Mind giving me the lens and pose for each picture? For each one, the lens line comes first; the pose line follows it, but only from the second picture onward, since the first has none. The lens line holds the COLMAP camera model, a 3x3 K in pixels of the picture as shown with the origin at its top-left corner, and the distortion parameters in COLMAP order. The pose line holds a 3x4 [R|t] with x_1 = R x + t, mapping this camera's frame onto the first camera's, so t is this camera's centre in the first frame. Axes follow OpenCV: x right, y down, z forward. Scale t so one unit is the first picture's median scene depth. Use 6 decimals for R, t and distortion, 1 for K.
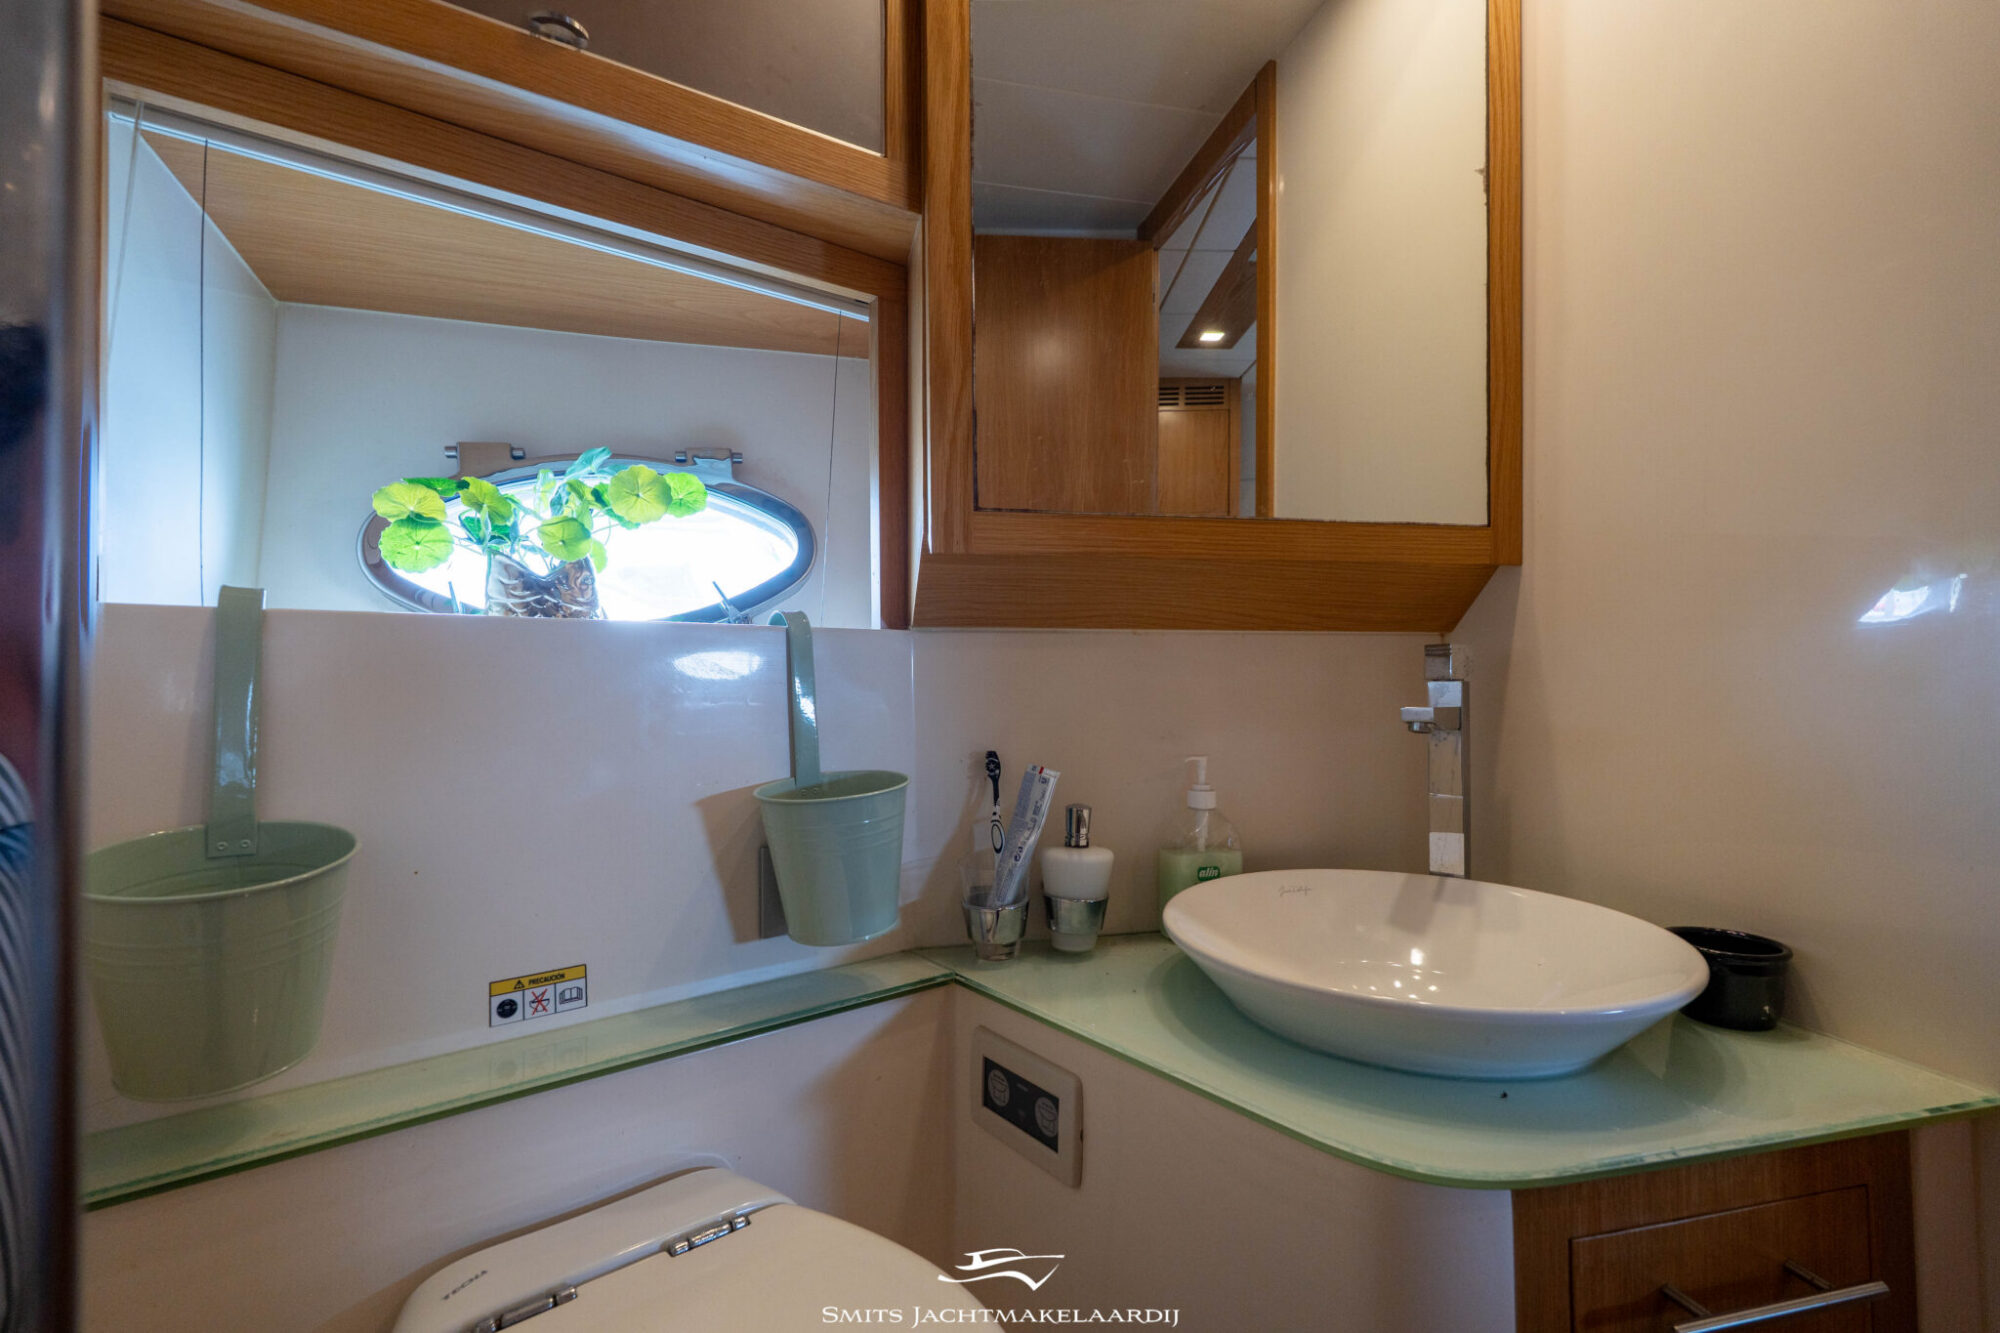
lens RADIAL K [[880.3, 0, 1001.1], [0, 880.3, 673.0], [0, 0, 1]] dist [-0.001996, -0.000150]
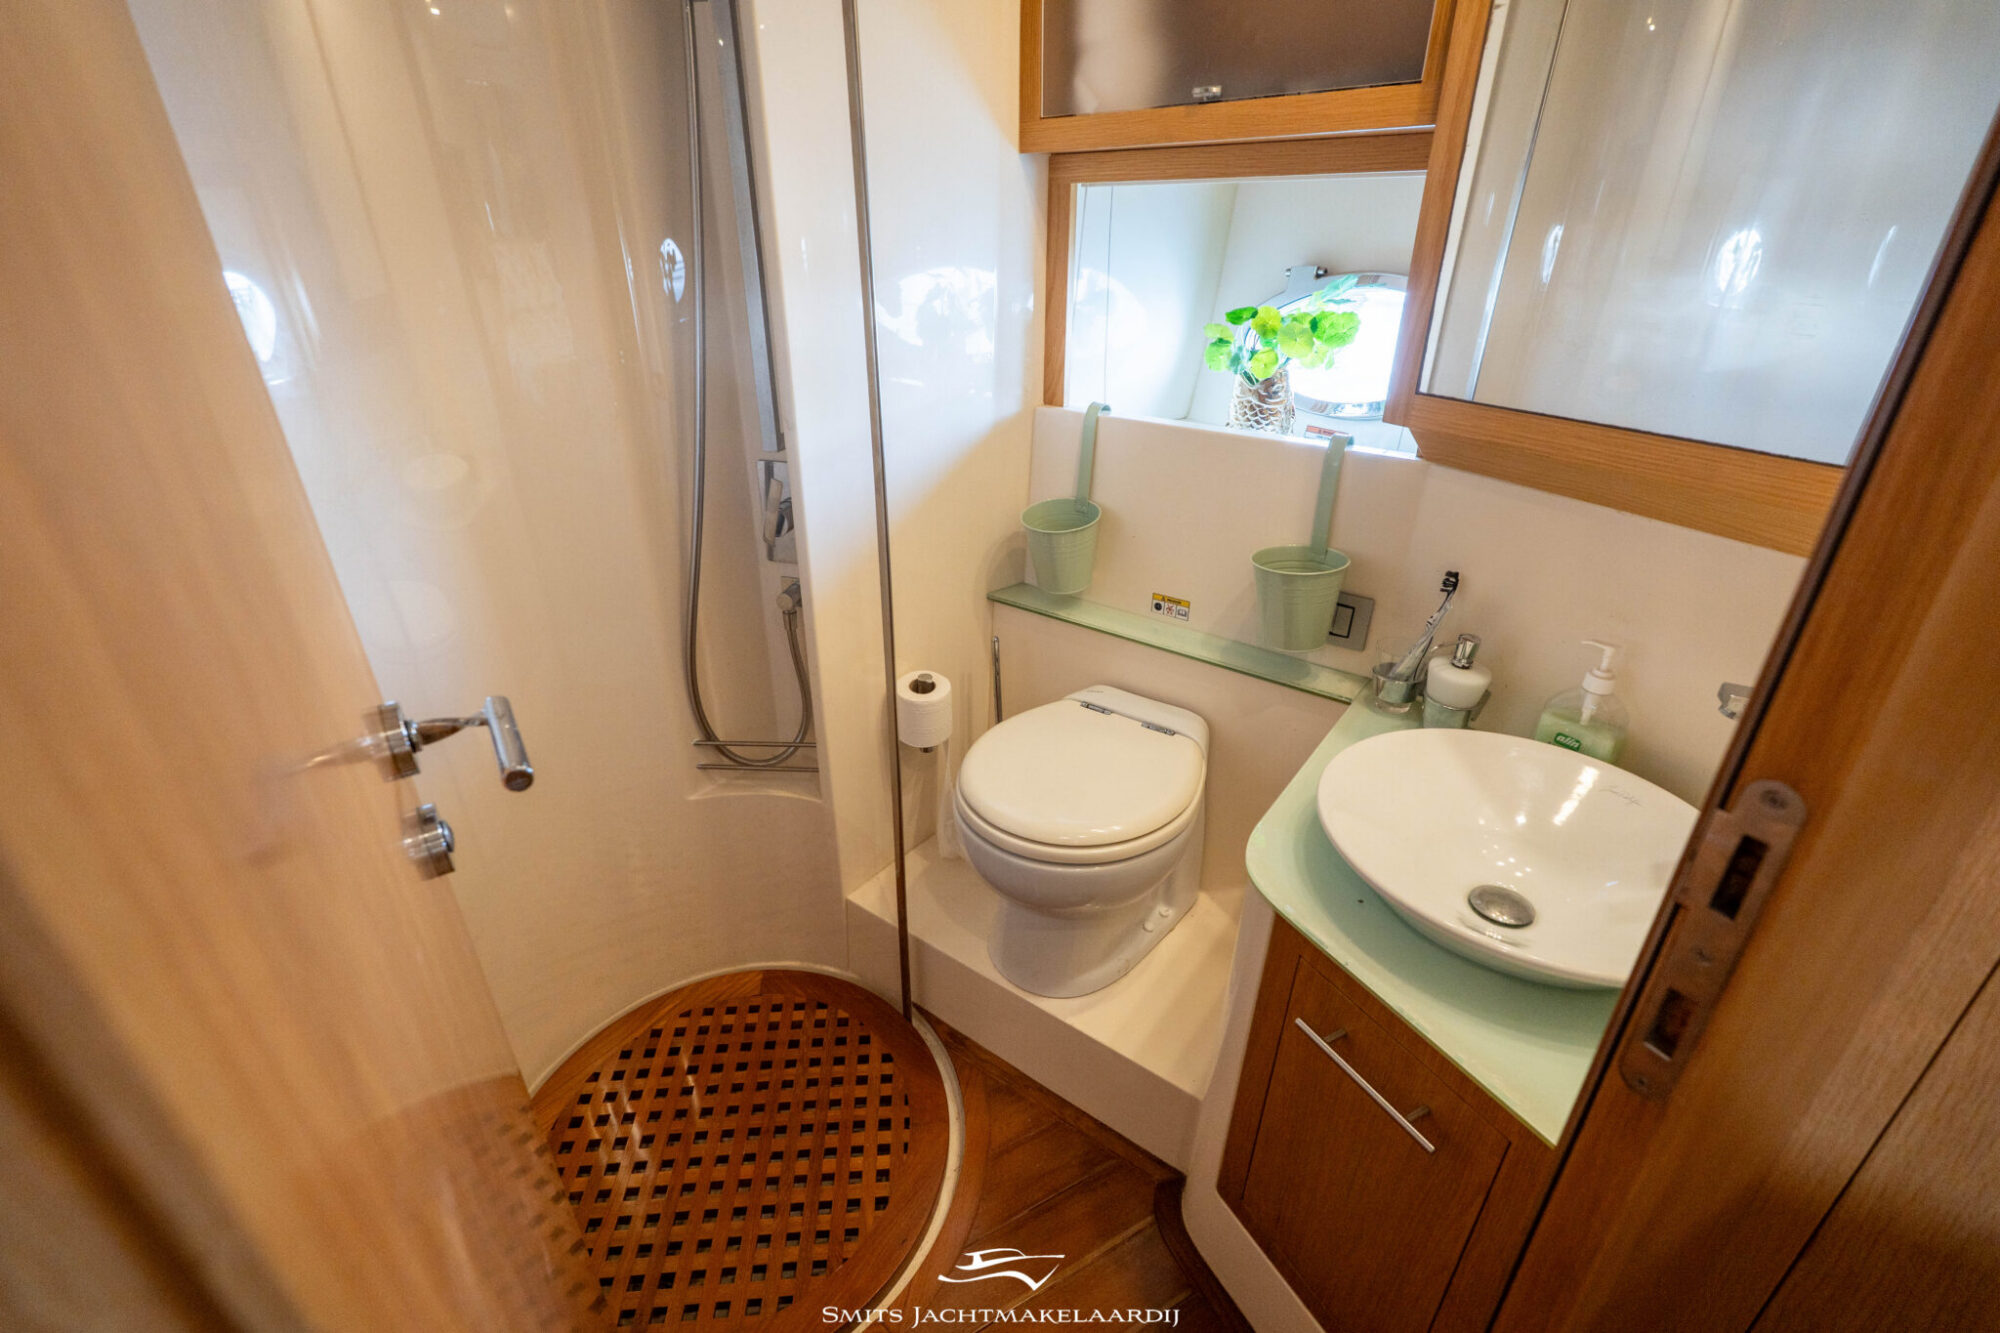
lens RADIAL K [[880.3, 0, 1006.6], [0, 880.3, 666.9], [0, 0, 1]] dist [-0.001996, -0.000150]
pose [[0.261825, 0.438873, -0.859557, 1.294922], [-0.003413, 0.891042, 0.453909, -0.485052], [0.965109, -0.115911, 0.234794, 0.079559]]
